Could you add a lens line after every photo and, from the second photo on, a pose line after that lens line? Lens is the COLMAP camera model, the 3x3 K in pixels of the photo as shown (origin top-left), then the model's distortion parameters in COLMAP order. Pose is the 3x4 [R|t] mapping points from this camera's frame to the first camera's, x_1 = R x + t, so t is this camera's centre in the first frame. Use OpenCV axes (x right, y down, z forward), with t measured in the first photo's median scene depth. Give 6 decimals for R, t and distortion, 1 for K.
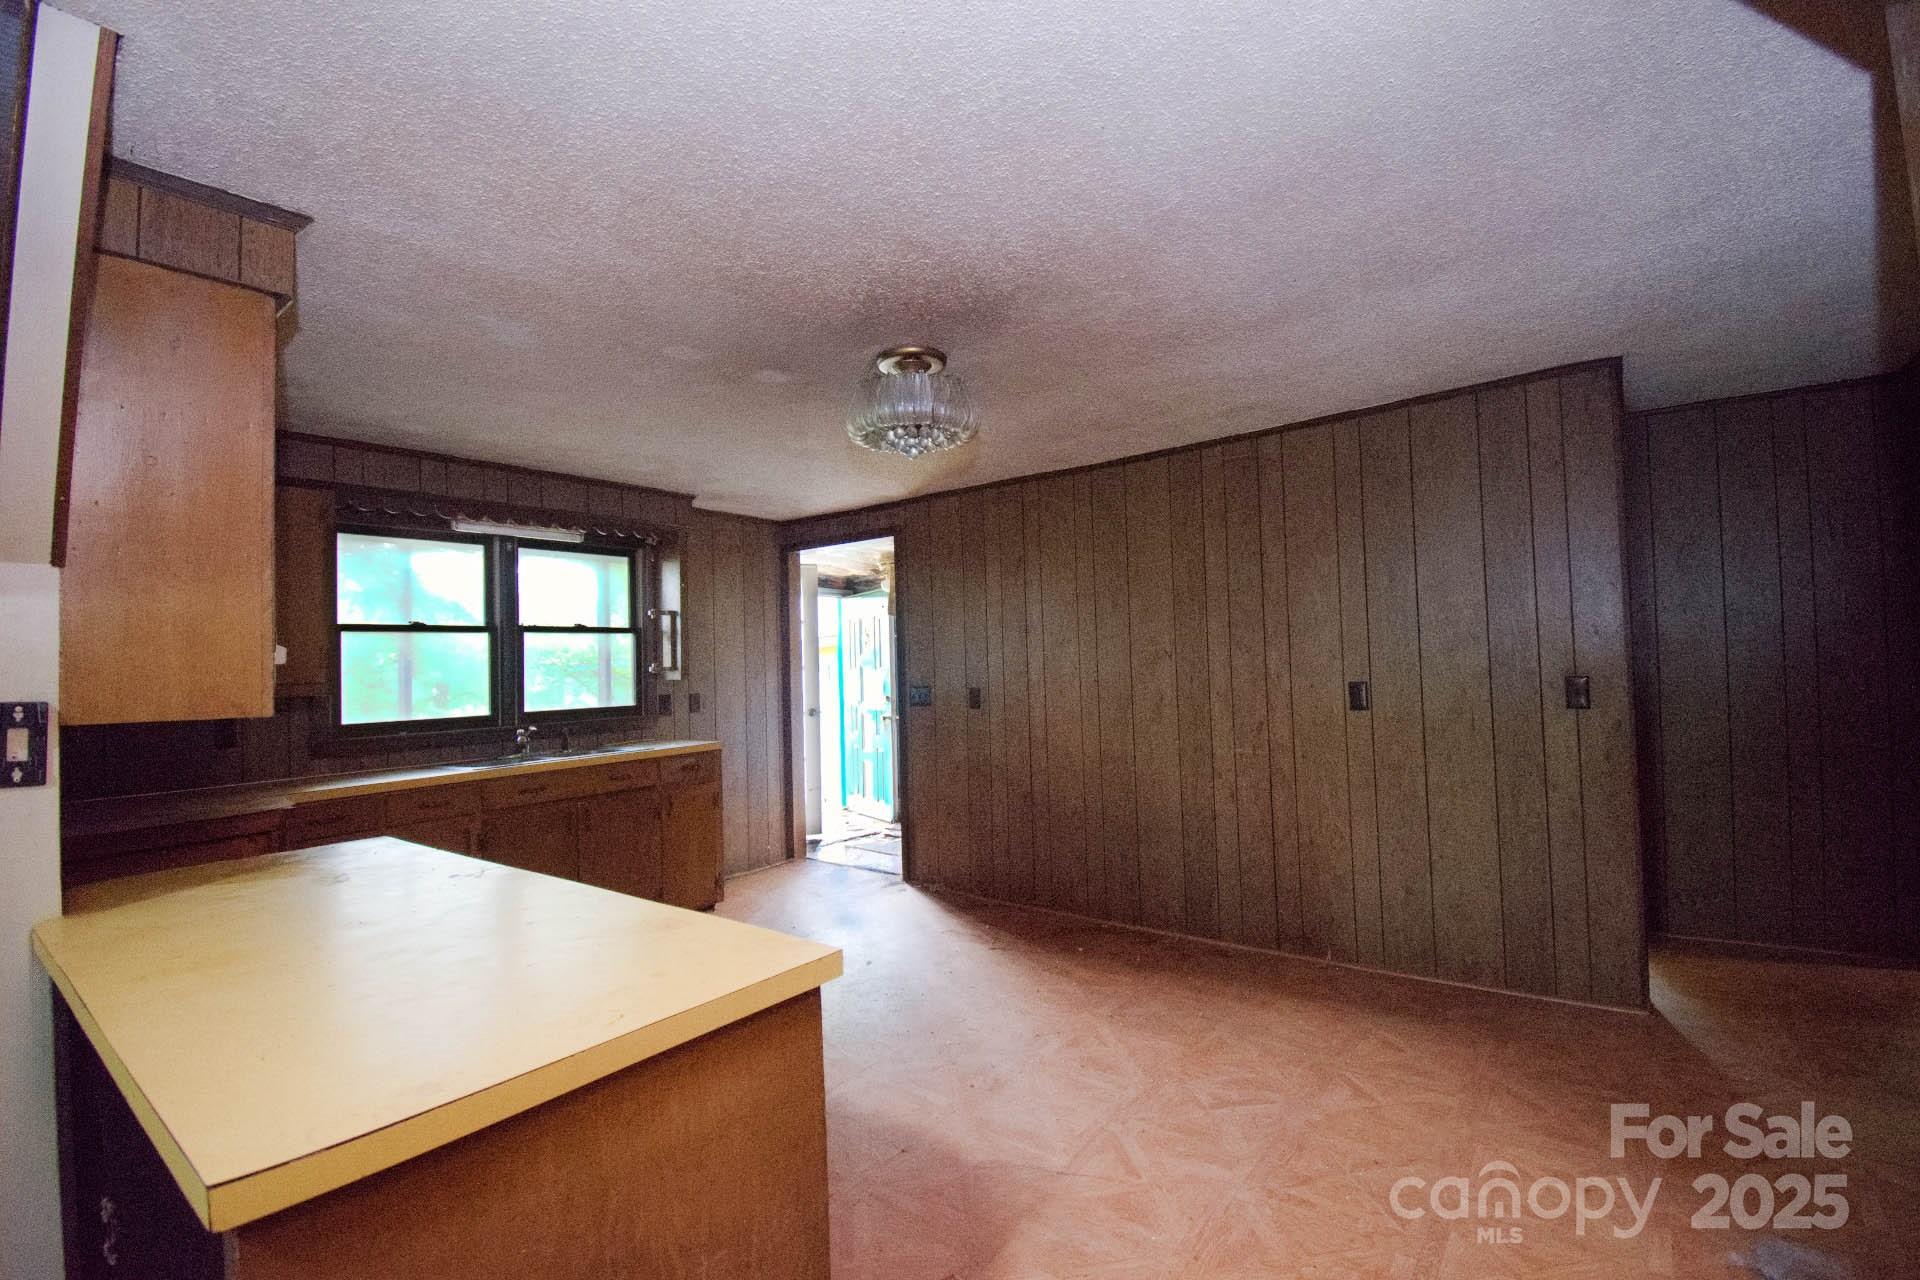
lens RADIAL K [[843.8, 0, 960.0], [0, 843.8, 640.0], [0, 0, 1]] dist [0.010185, -0.018802]
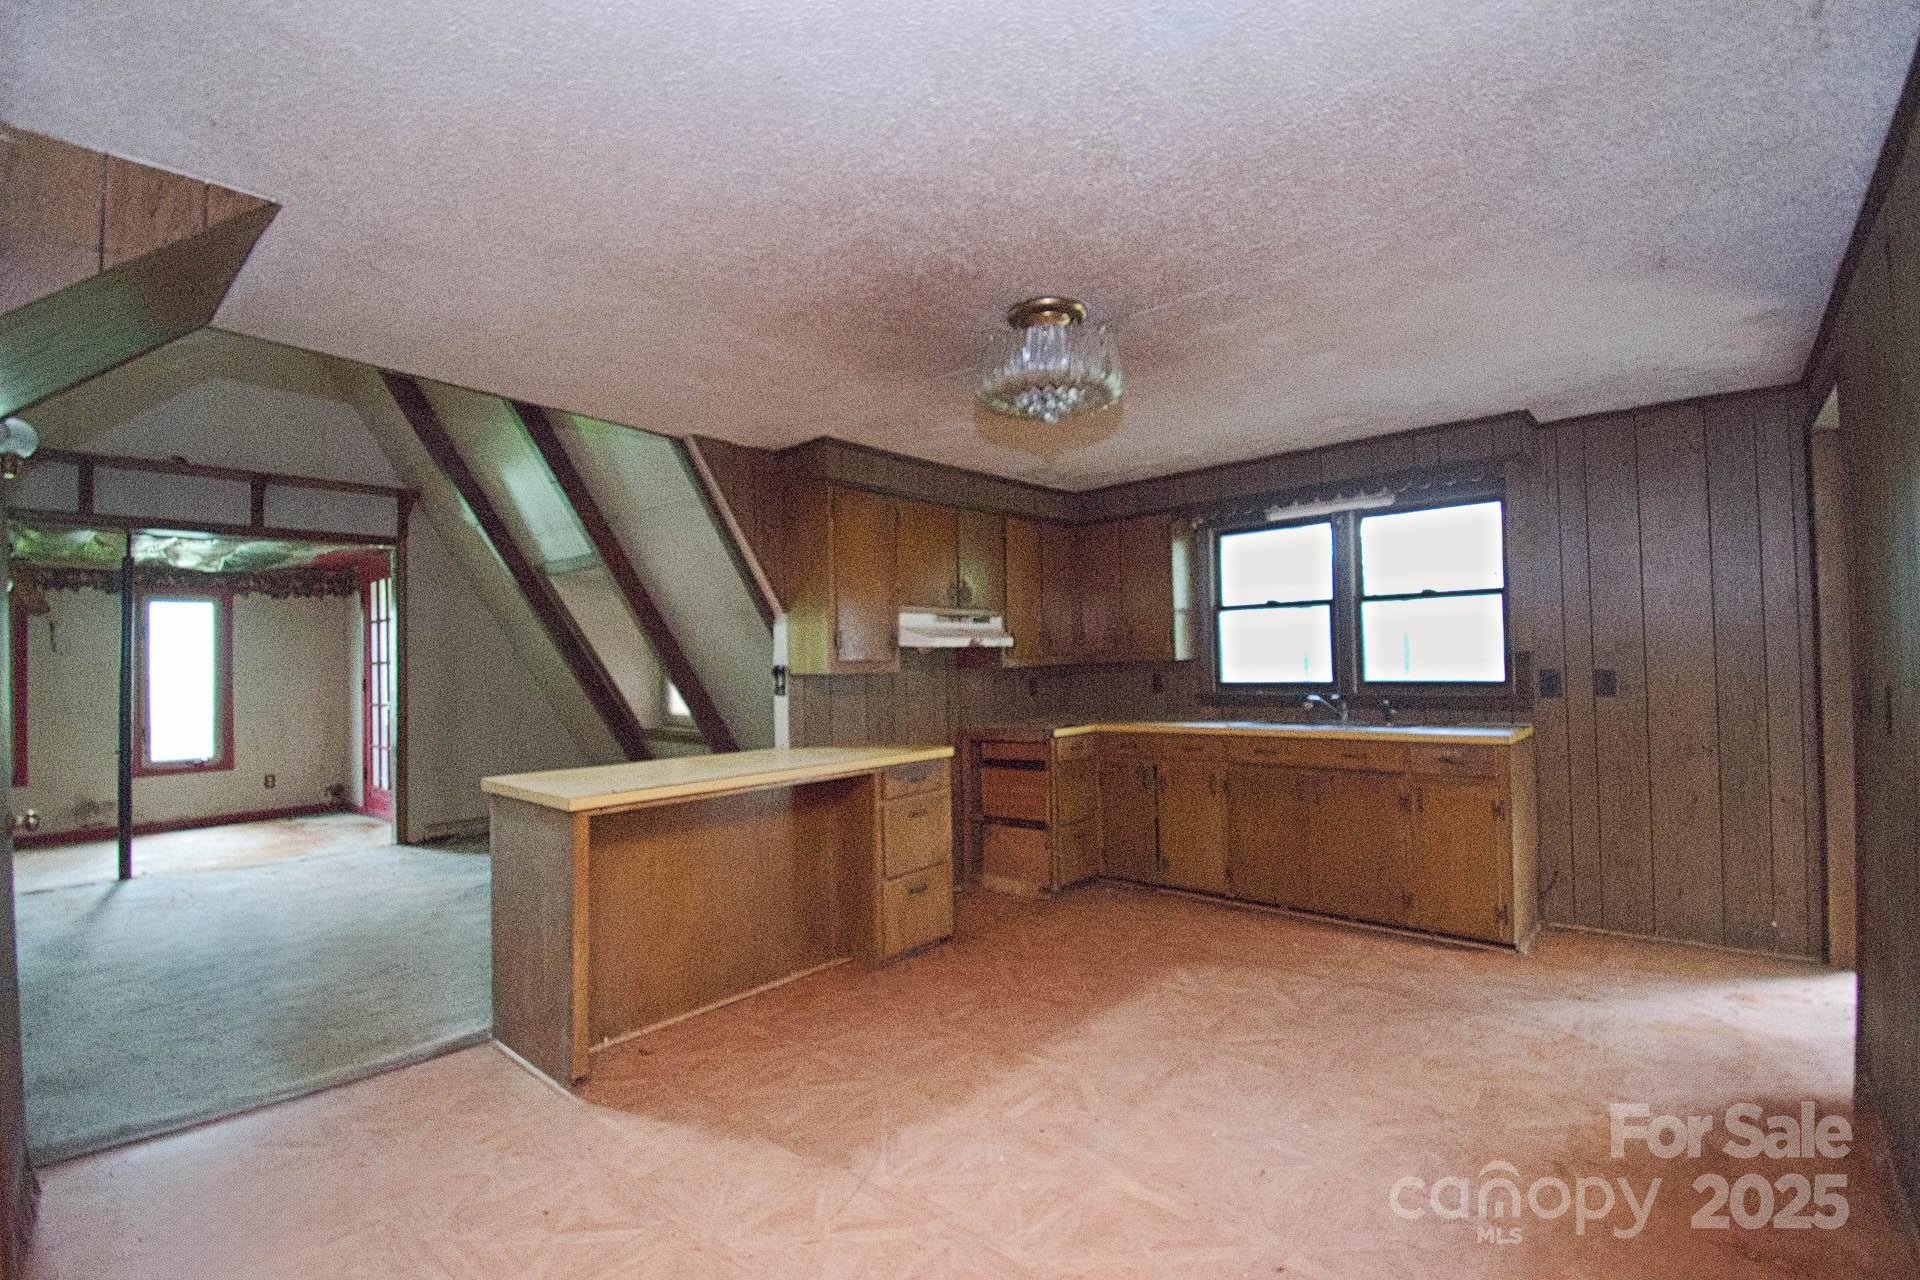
lens RADIAL K [[843.8, 0, 960.0], [0, 843.8, 640.0], [0, 0, 1]] dist [0.010185, -0.018802]
pose [[-0.068228, 0.010584, -0.997614, 0.525790], [0.057242, 0.998338, 0.006677, 0.001960], [0.996026, -0.056650, -0.068720, 0.588878]]
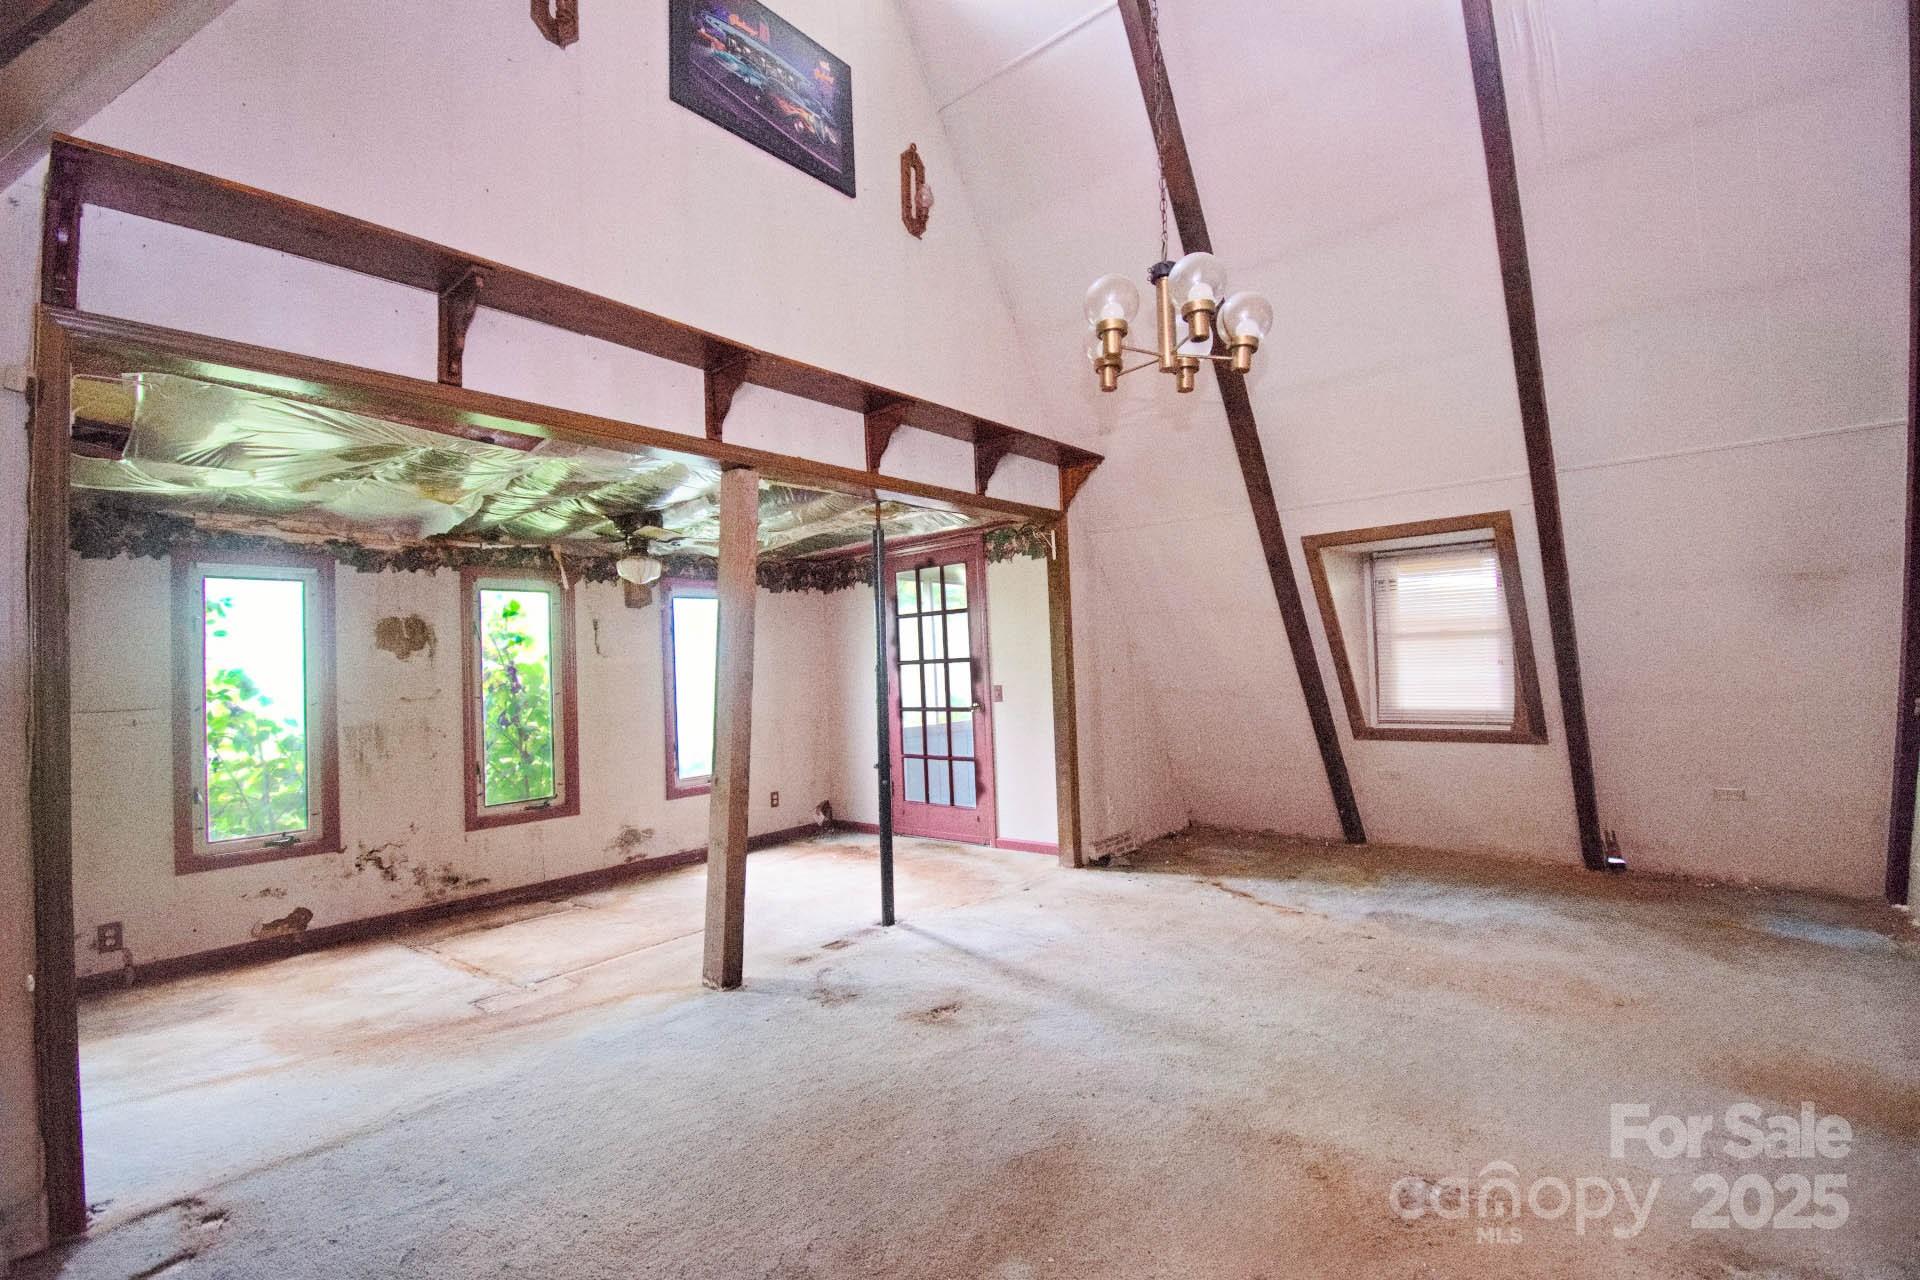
lens RADIAL K [[841.9, 0, 975.2], [0, 841.9, 634.6], [0, 0, 1]] dist [0.010449, -0.021256]
pose [[-0.051986, -0.004841, -0.998636, 0.407153], [0.076470, 0.997033, -0.008814, -0.033120], [0.995716, -0.076823, -0.051462, -0.466467]]
